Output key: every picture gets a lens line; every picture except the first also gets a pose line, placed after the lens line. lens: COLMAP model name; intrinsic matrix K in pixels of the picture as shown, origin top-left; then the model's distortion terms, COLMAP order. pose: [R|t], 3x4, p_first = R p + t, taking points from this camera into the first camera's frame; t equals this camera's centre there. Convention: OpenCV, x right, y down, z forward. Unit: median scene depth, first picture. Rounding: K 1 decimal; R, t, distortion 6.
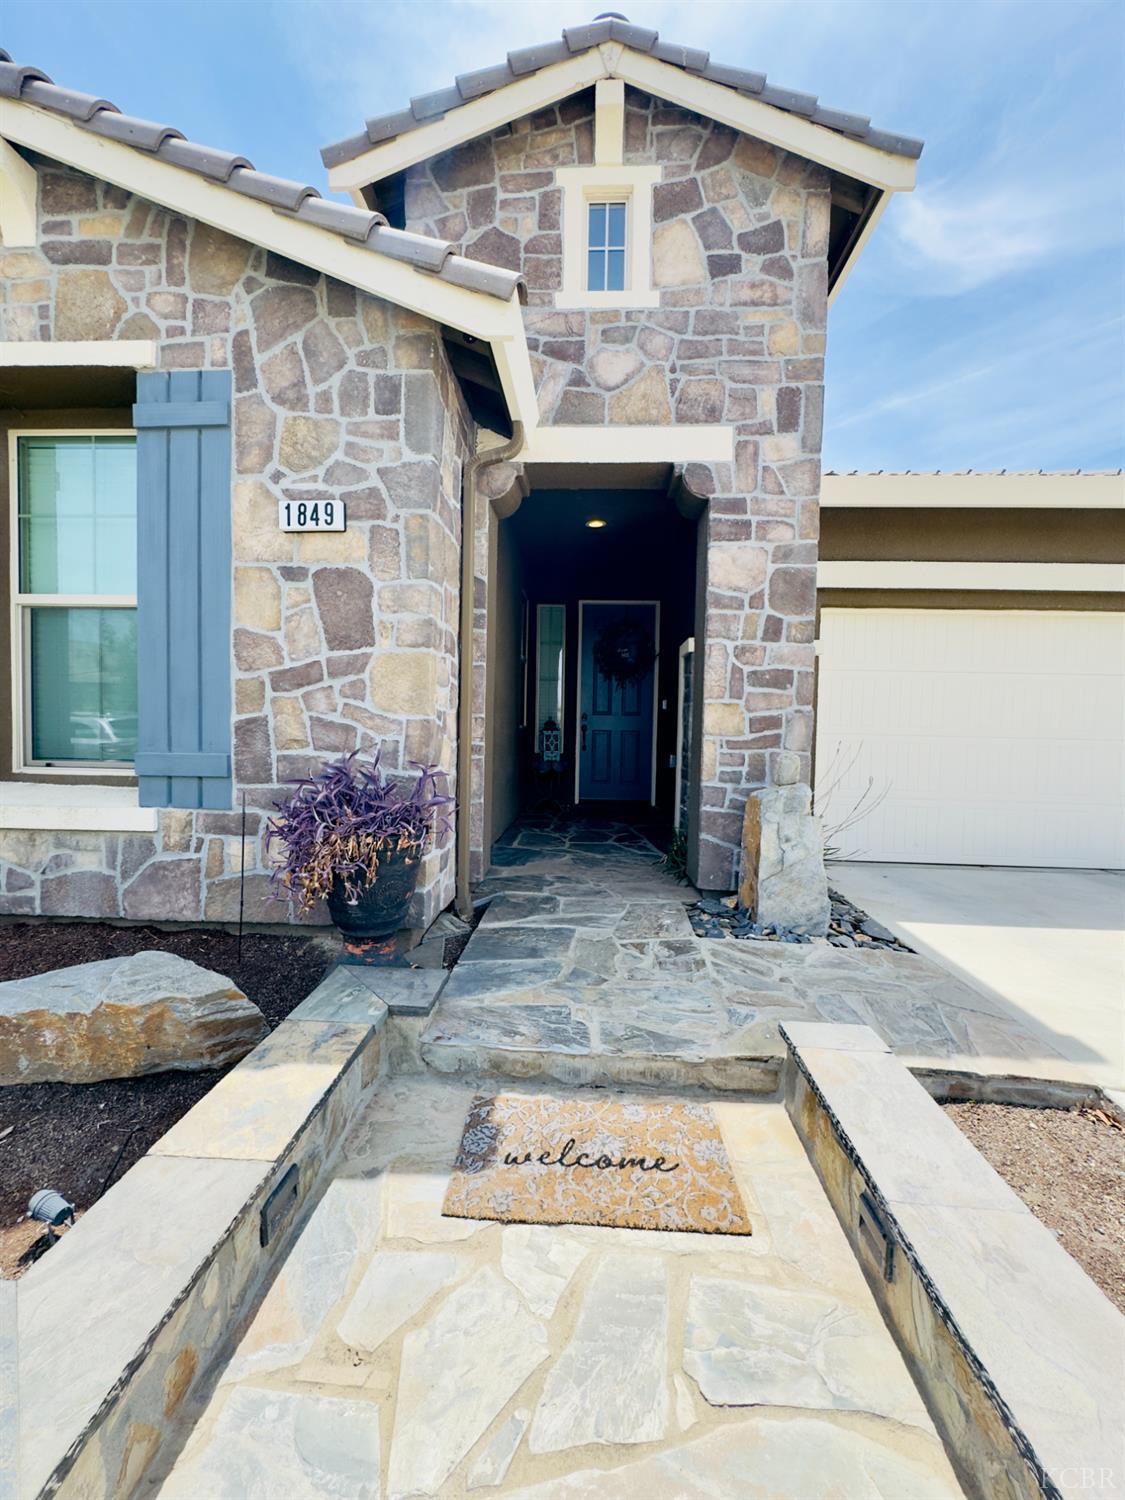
lens RADIAL K [[602.7, 0, 564.0], [0, 602.7, 748.4], [0, 0, 1]] dist [-0.002120, 0.000188]
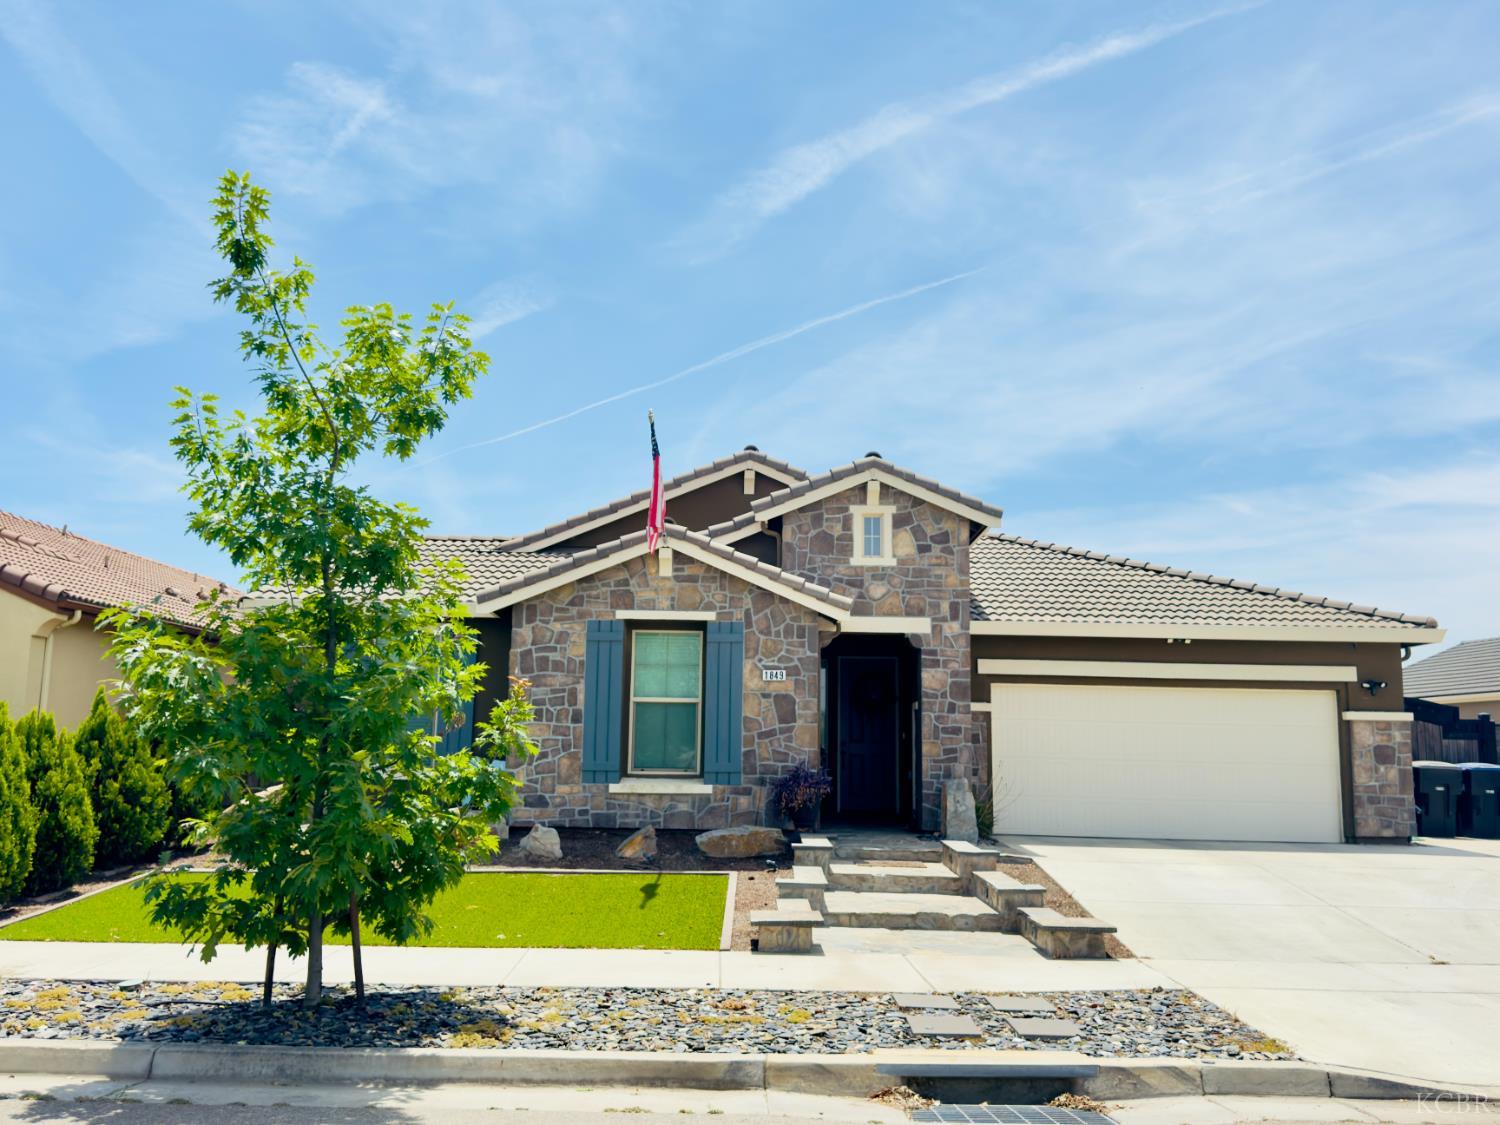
lens RADIAL K [[1234.5, 0, 746.4], [0, 1234.5, 567.8], [0, 0, 1]] dist [0.153768, -0.294068]
pose [[0.999212, 0.002300, 0.039612, -0.600231], [0.004845, 0.983776, -0.179335, 0.111453], [-0.039382, 0.179385, 0.982990, -3.613227]]
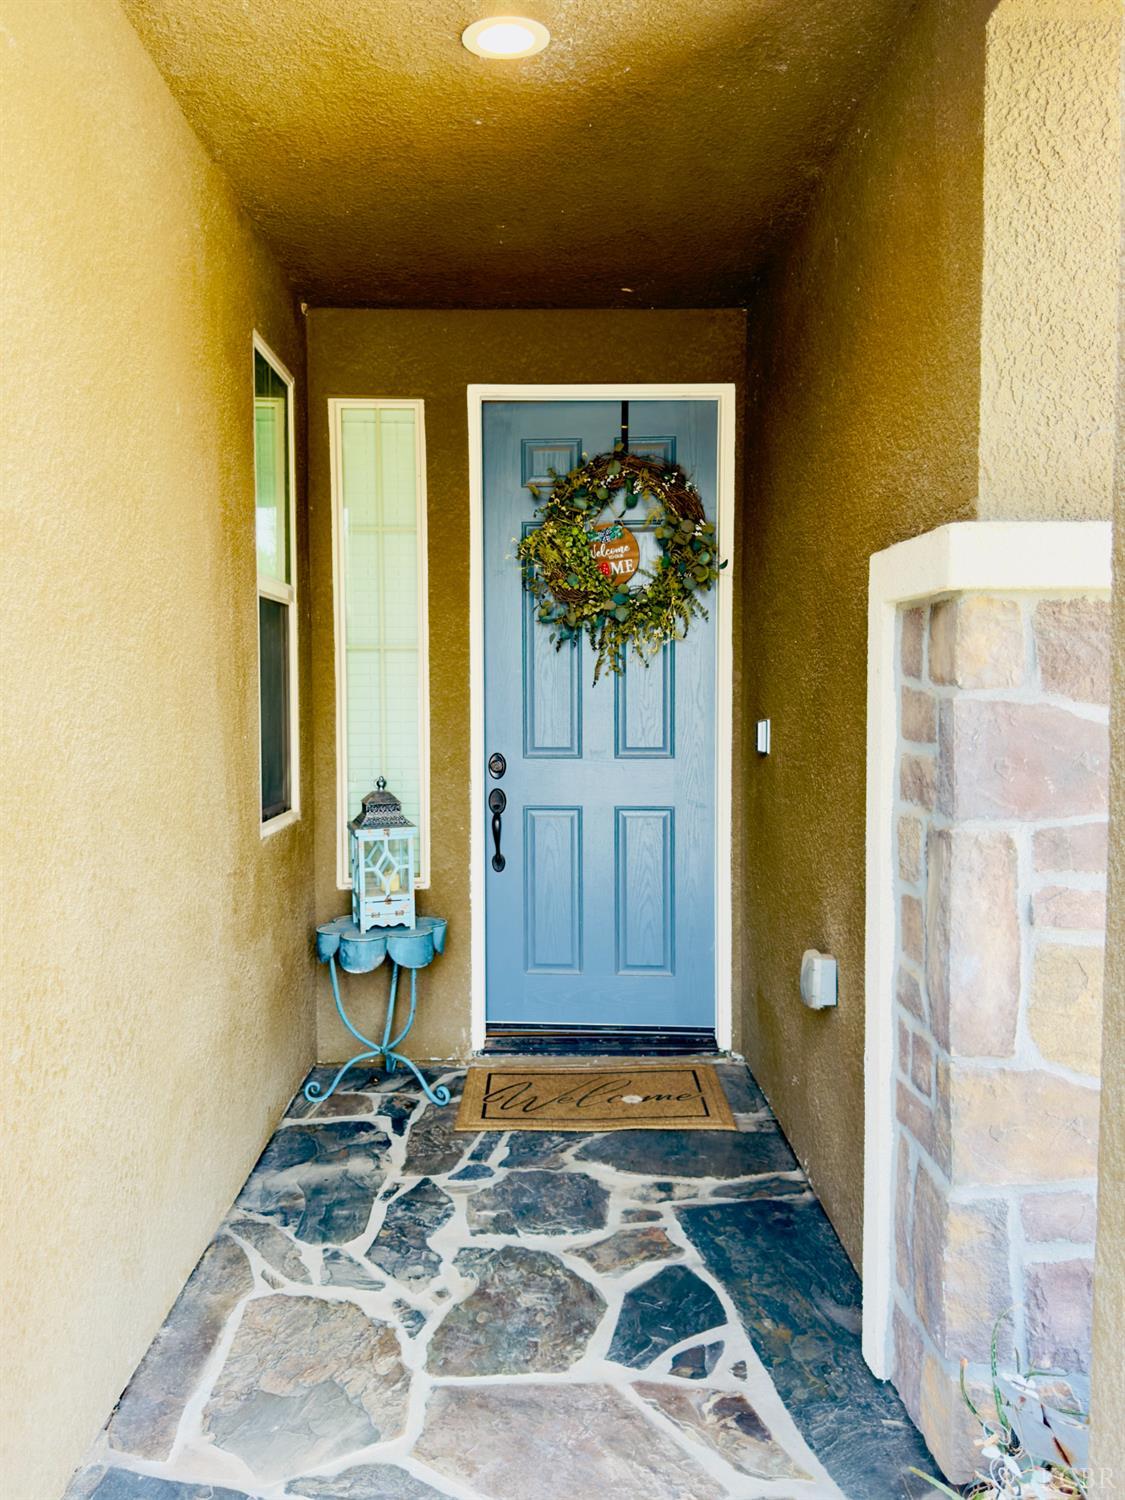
lens RADIAL K [[1234.5, 0, 551.6], [0, 1234.5, 740.9], [0, 0, 1]] dist [0.153768, -0.294068]
pose [[0.997902, -0.023368, 0.060372, 0.051329], [0.022389, 0.999608, 0.016830, -0.160123], [-0.060742, -0.015443, 0.998034, 0.768963]]
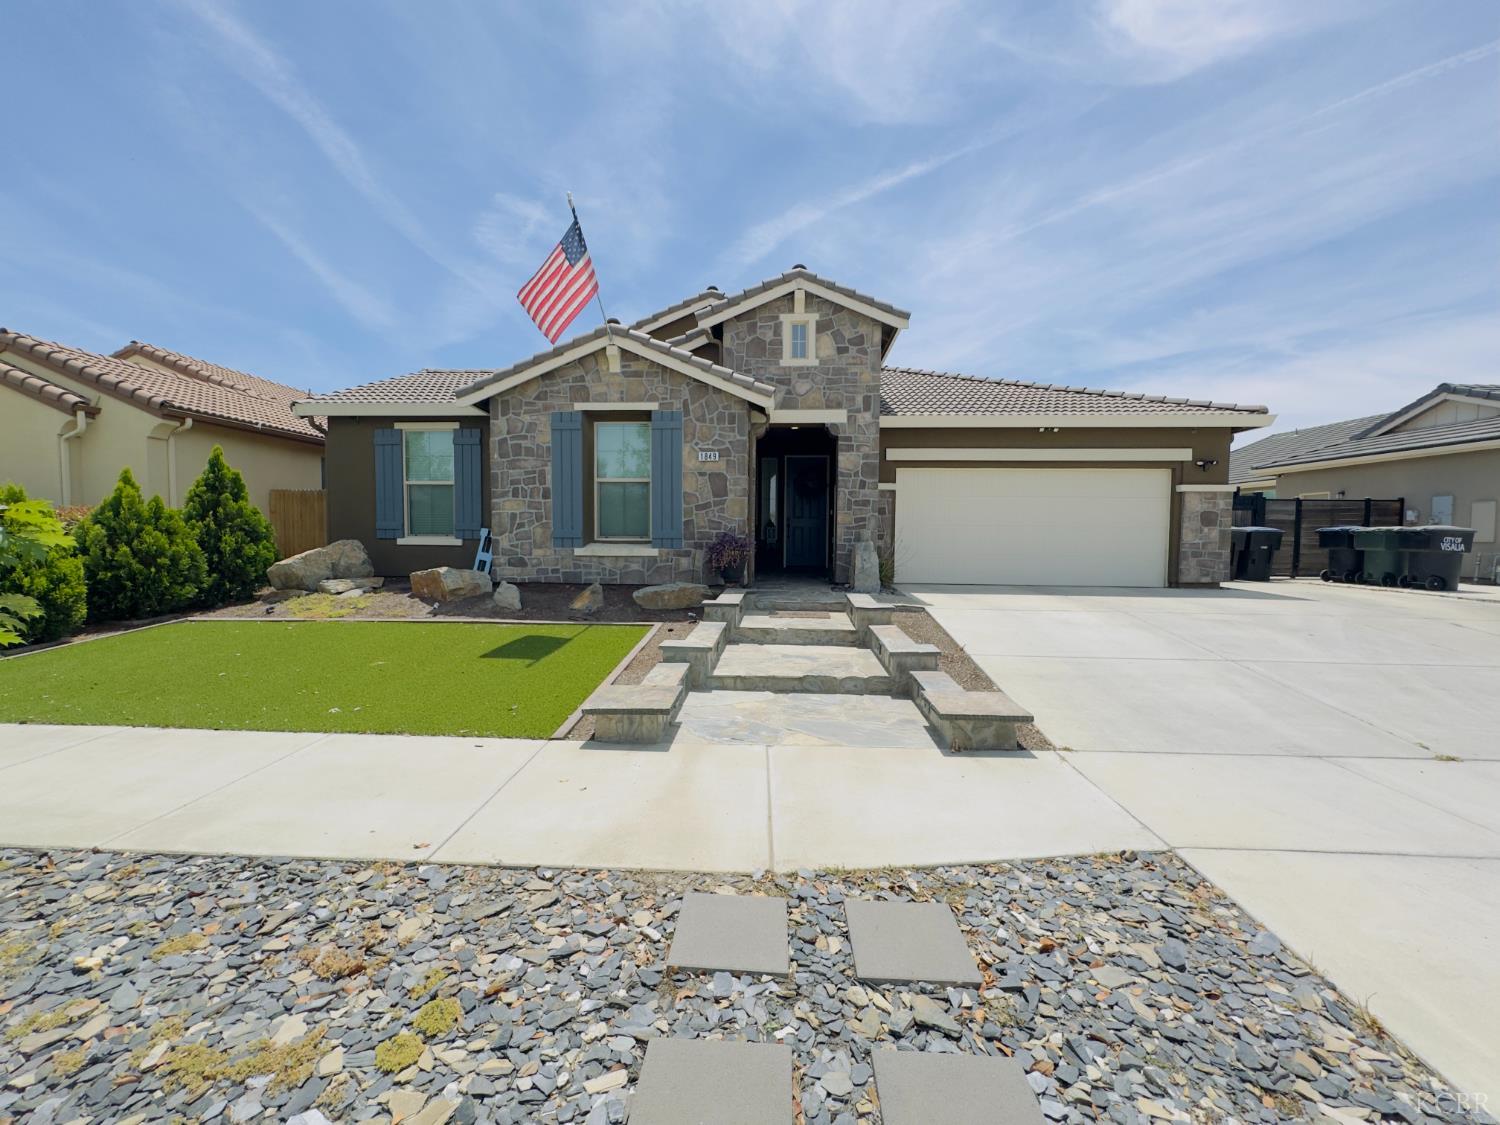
lens RADIAL K [[602.7, 0, 746.1], [0, 602.7, 561.2], [0, 0, 1]] dist [-0.002120, 0.000188]
pose [[0.999746, -0.011526, -0.019389, -0.126279], [0.011749, 0.999866, 0.011406, 0.108529], [0.019255, -0.011631, 0.999747, -1.731089]]
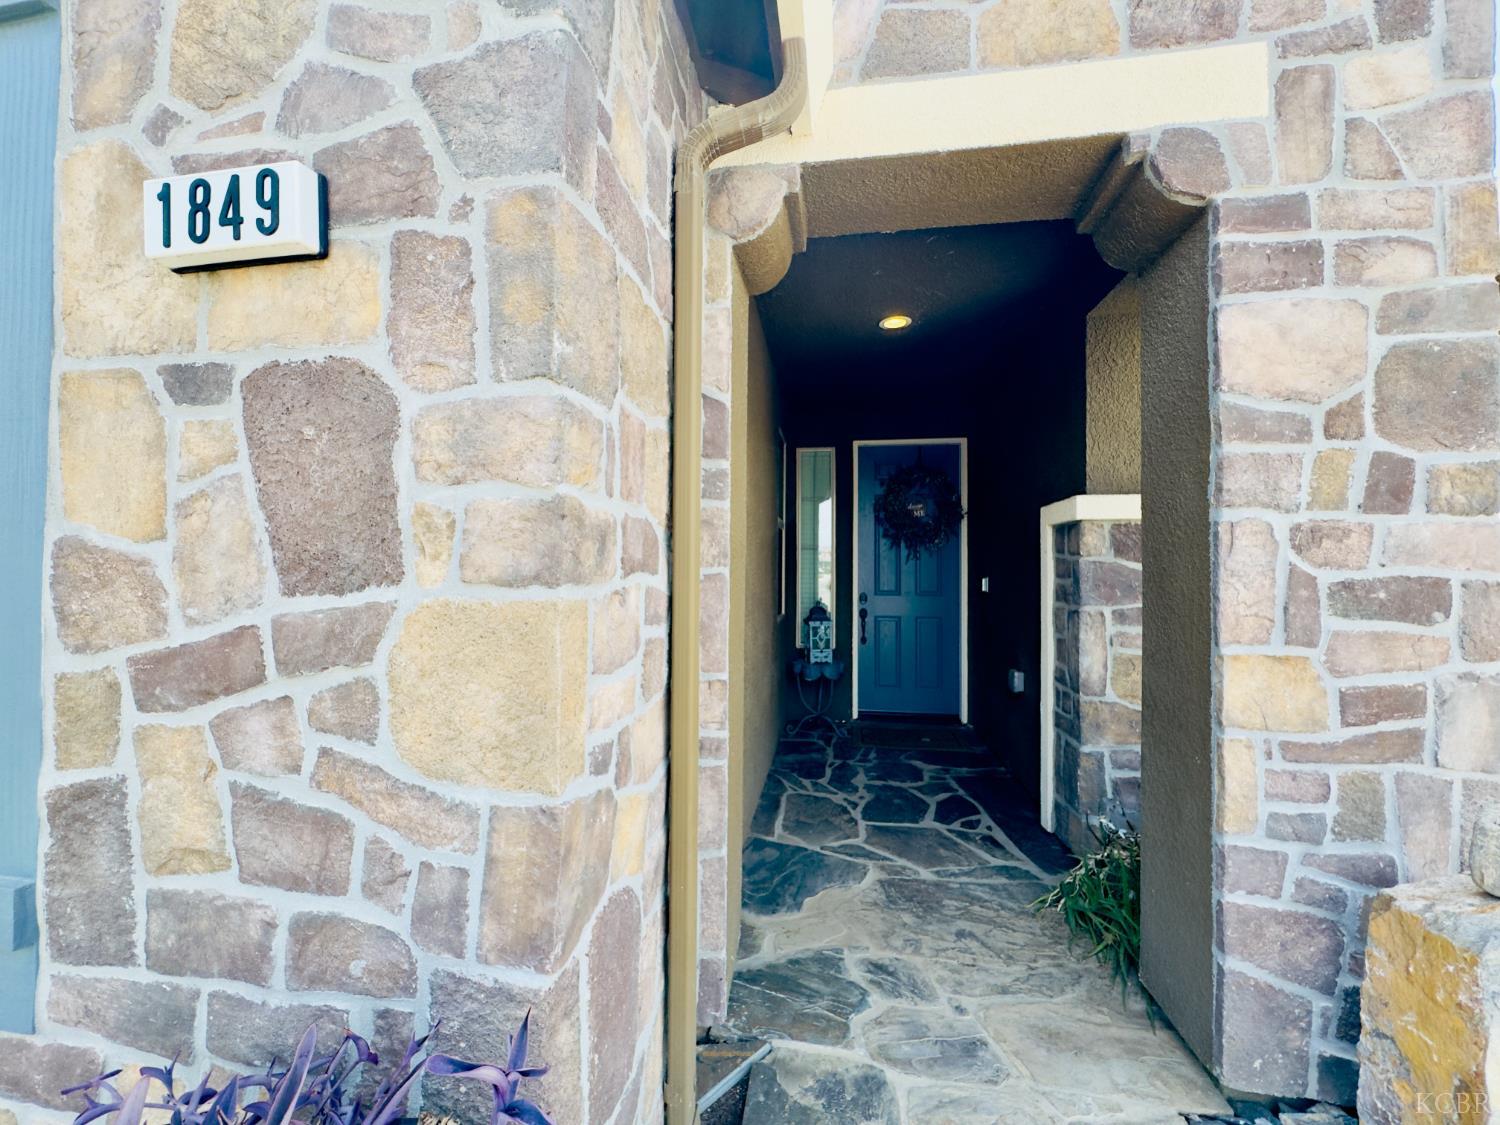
lens RADIAL K [[602.7, 0, 746.1], [0, 602.7, 561.2], [0, 0, 1]] dist [-0.002120, 0.000188]
pose [[0.994727, -0.015930, -0.101317, -0.069320], [0.010706, 0.998595, -0.051898, -0.128065], [0.102002, 0.050539, 0.993500, 0.539295]]
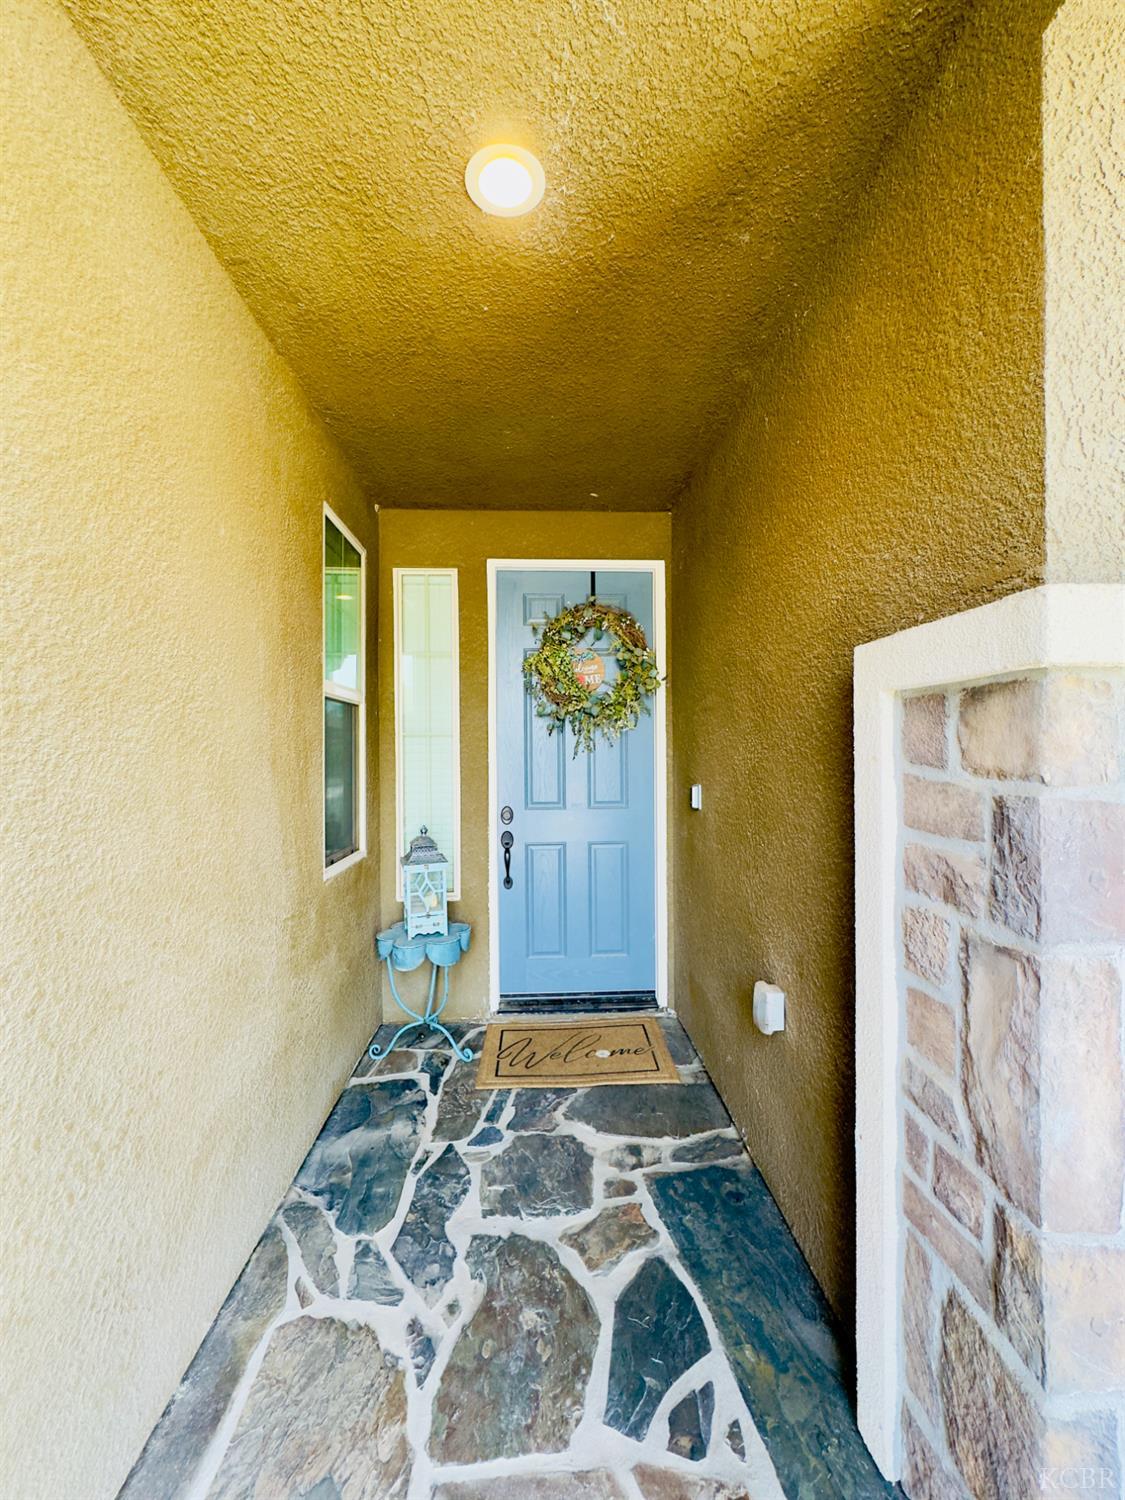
lens RADIAL K [[602.7, 0, 564.0], [0, 602.7, 748.4], [0, 0, 1]] dist [-0.002120, 0.000188]
pose [[0.994663, -0.024150, 0.100307, 0.068960], [0.027519, 0.999098, -0.032345, -0.183643], [-0.099435, 0.034932, 0.994431, 1.145952]]
